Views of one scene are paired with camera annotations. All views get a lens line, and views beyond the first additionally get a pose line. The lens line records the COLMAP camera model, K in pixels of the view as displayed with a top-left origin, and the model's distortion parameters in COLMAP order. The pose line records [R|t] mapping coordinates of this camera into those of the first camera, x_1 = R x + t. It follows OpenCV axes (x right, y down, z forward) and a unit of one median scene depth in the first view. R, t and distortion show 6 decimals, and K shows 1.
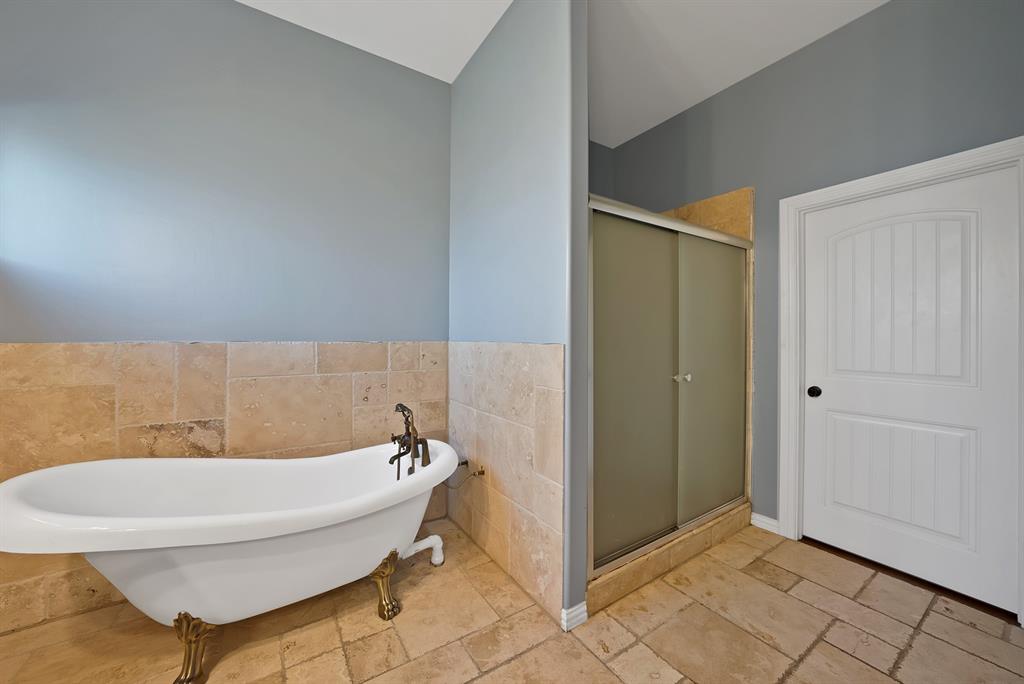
lens RADIAL K [[363.9, 0, 478.8], [0, 363.9, 345.4], [0, 0, 1]] dist [-0.002124, -0.000218]
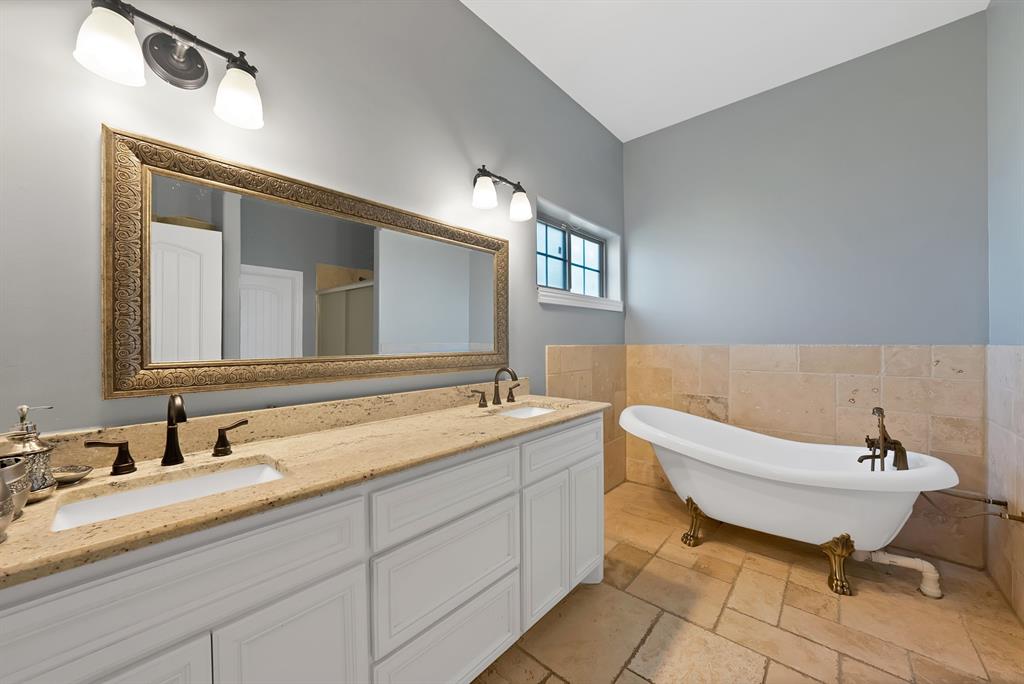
lens RADIAL K [[363.9, 0, 514.4], [0, 363.9, 339.7], [0, 0, 1]] dist [-0.002124, -0.000218]
pose [[0.281622, -0.010860, -0.959464, 0.467452], [-0.014588, 0.999772, -0.015598, 0.005574], [0.959415, 0.018390, 0.281399, -0.237847]]
